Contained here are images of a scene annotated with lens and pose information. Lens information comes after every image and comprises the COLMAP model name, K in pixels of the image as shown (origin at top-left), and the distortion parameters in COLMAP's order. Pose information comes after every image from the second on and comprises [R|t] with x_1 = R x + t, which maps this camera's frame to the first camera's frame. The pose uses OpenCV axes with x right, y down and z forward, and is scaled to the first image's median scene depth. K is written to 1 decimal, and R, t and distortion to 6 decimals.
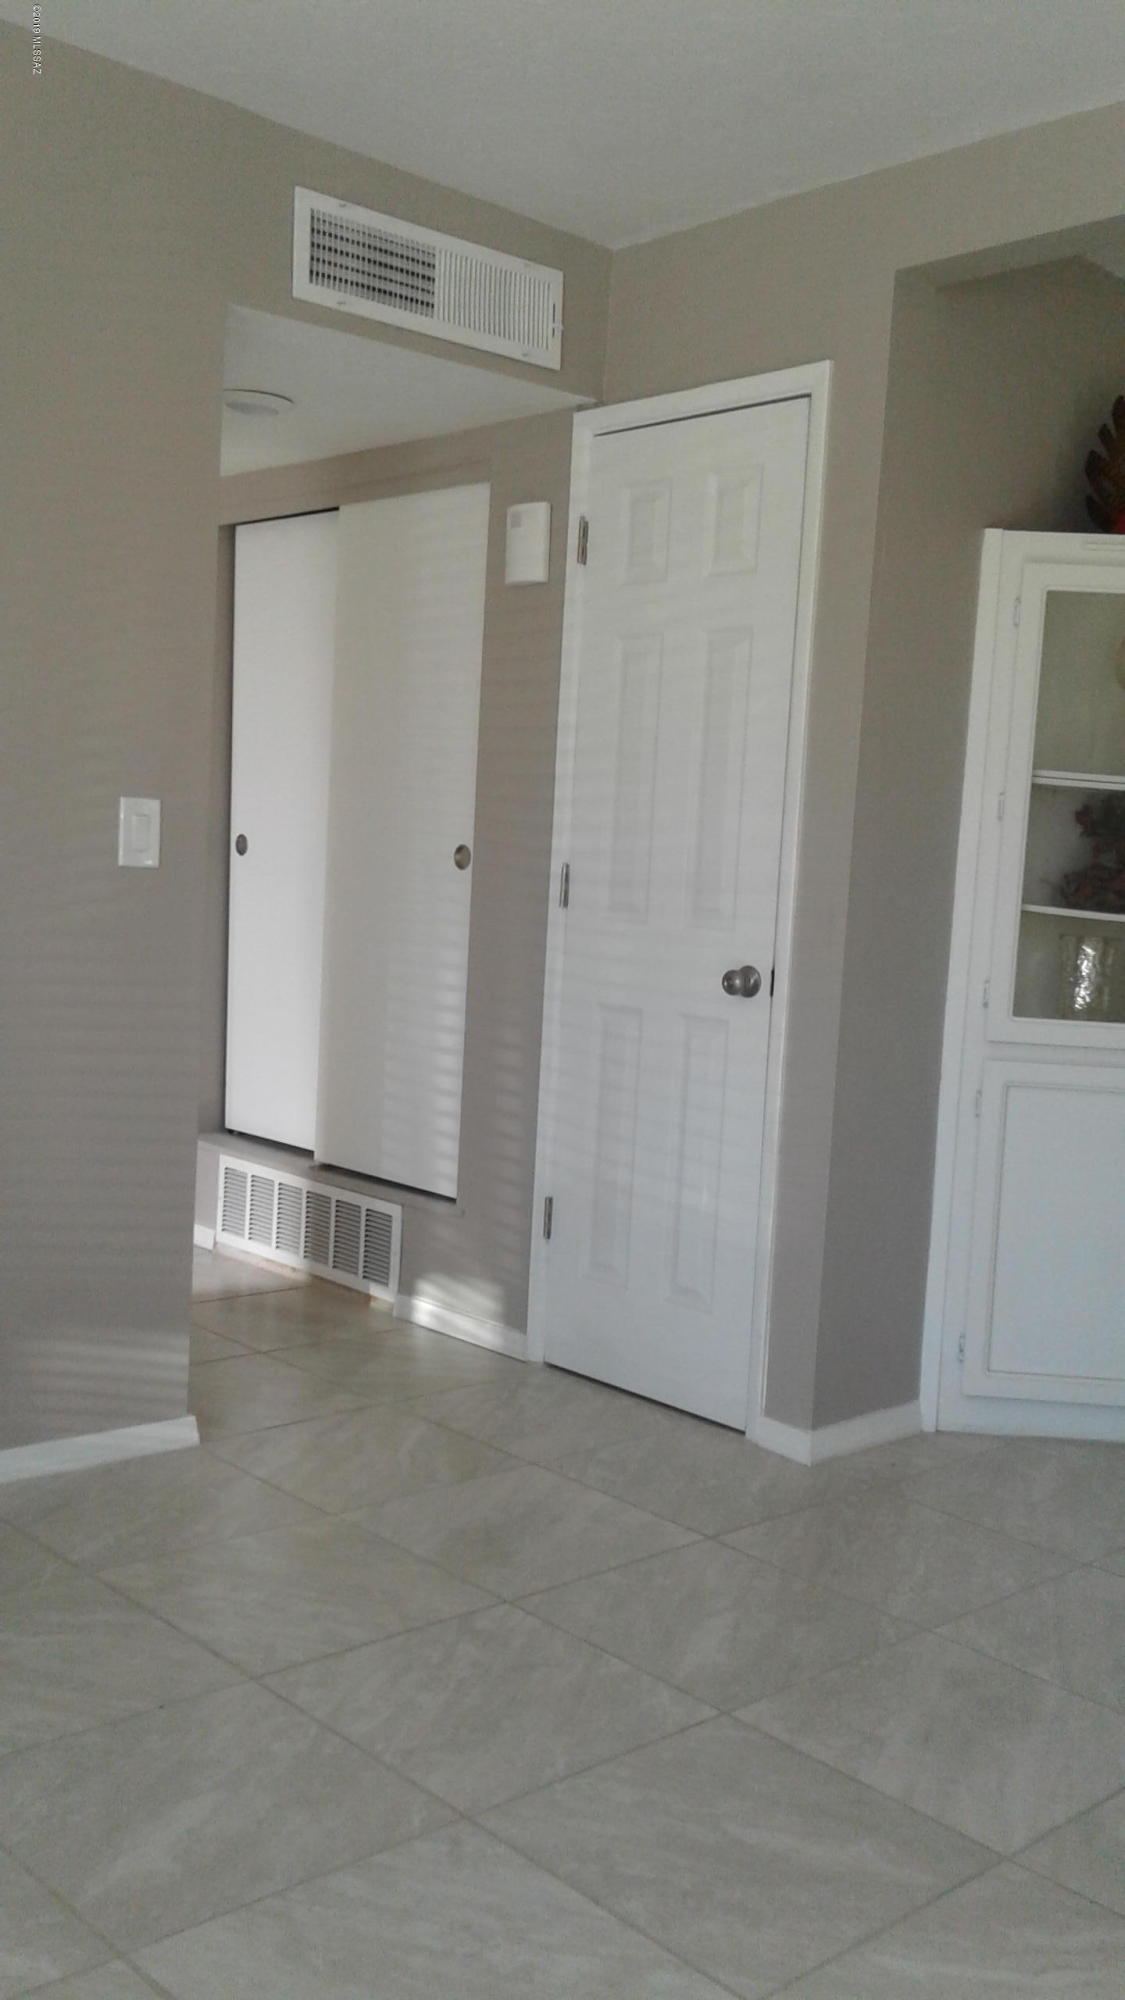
lens RADIAL K [[1880.1, 0, 577.2], [0, 1880.1, 1019.6], [0, 0, 1]] dist [0.009857, 0.000000]
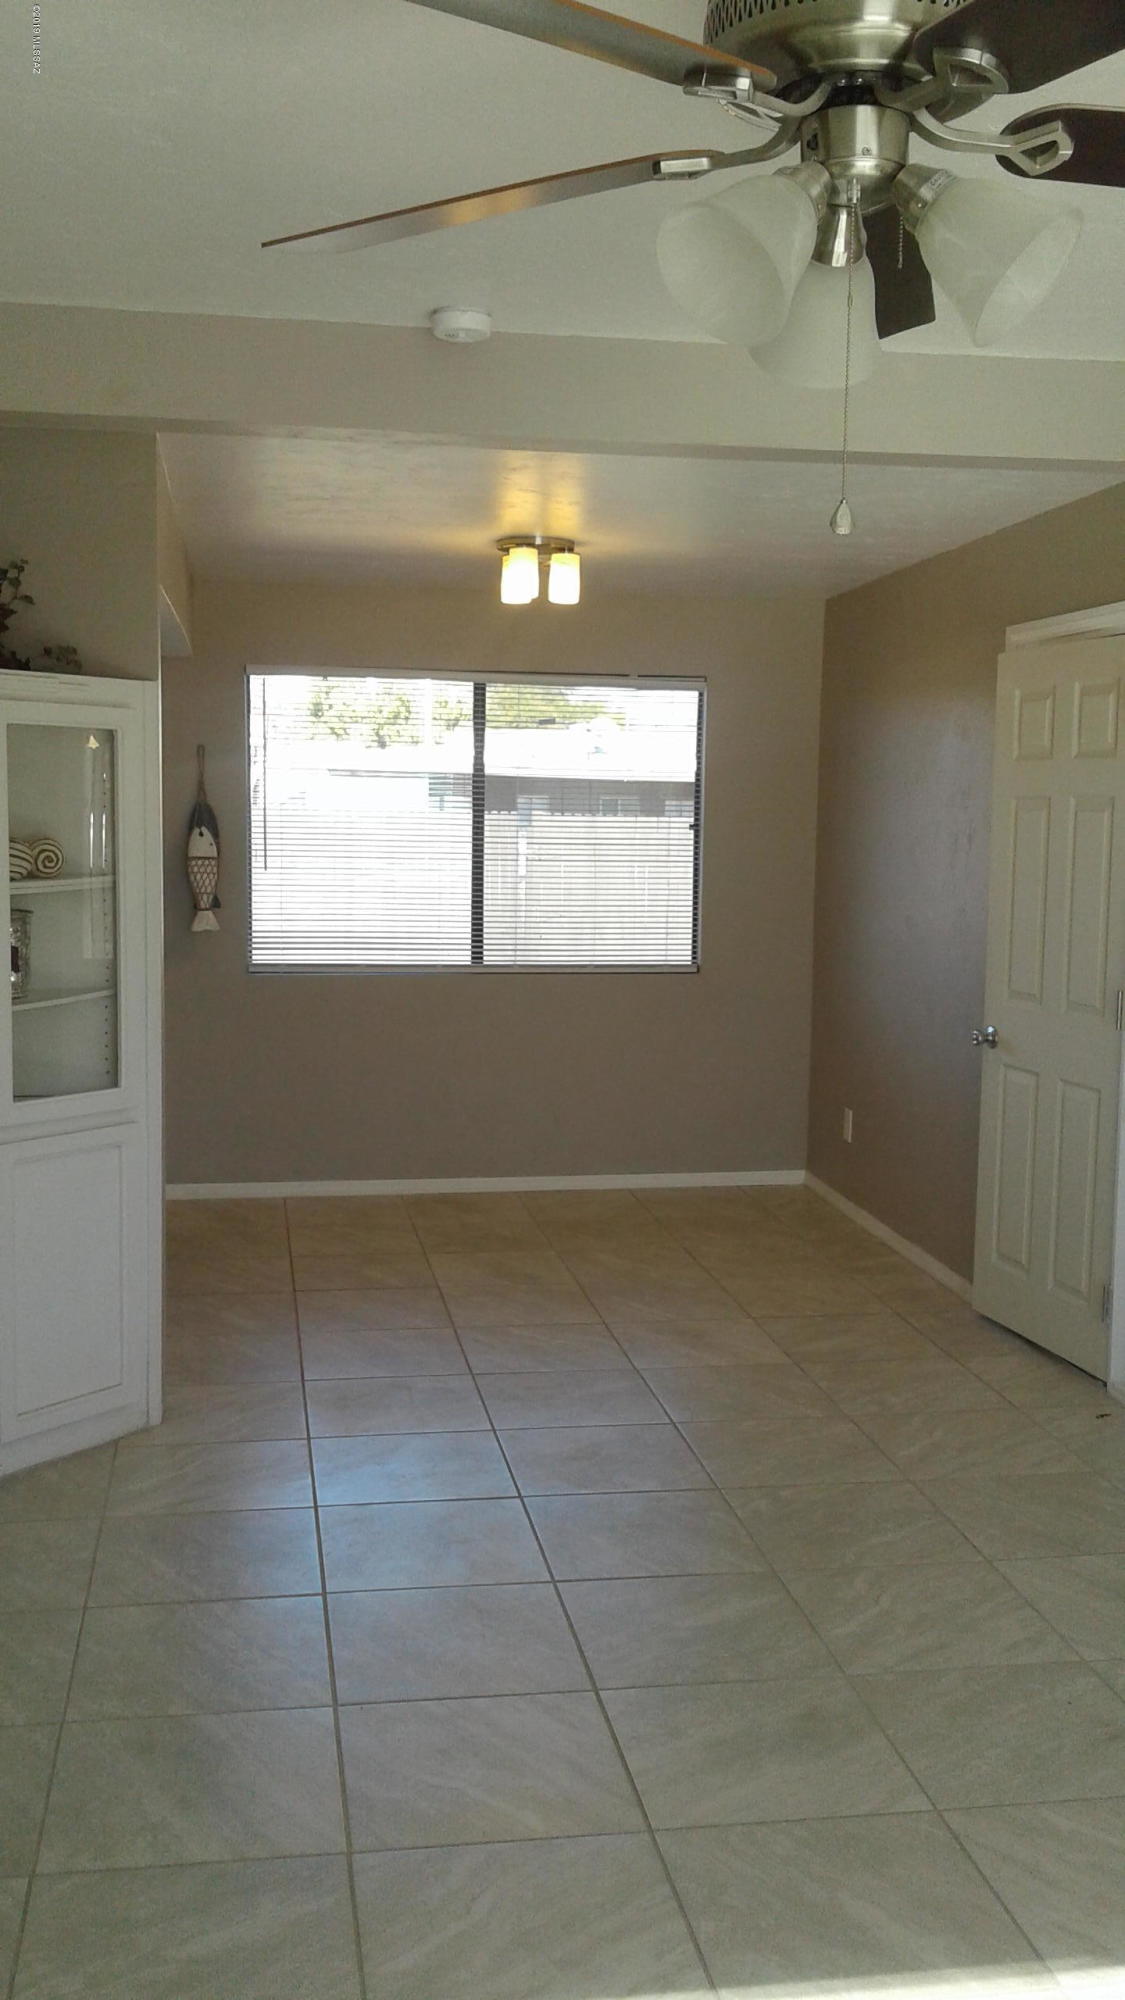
lens RADIAL K [[1880.1, 0, 562.1], [0, 1880.1, 1008.3], [0, 0, 1]] dist [0.009857, 0.000000]
pose [[0.551609, -0.140692, 0.822152, -0.387451], [0.091660, 0.989927, 0.107905, -0.140923], [-0.829051, 0.015837, 0.558948, 0.101793]]
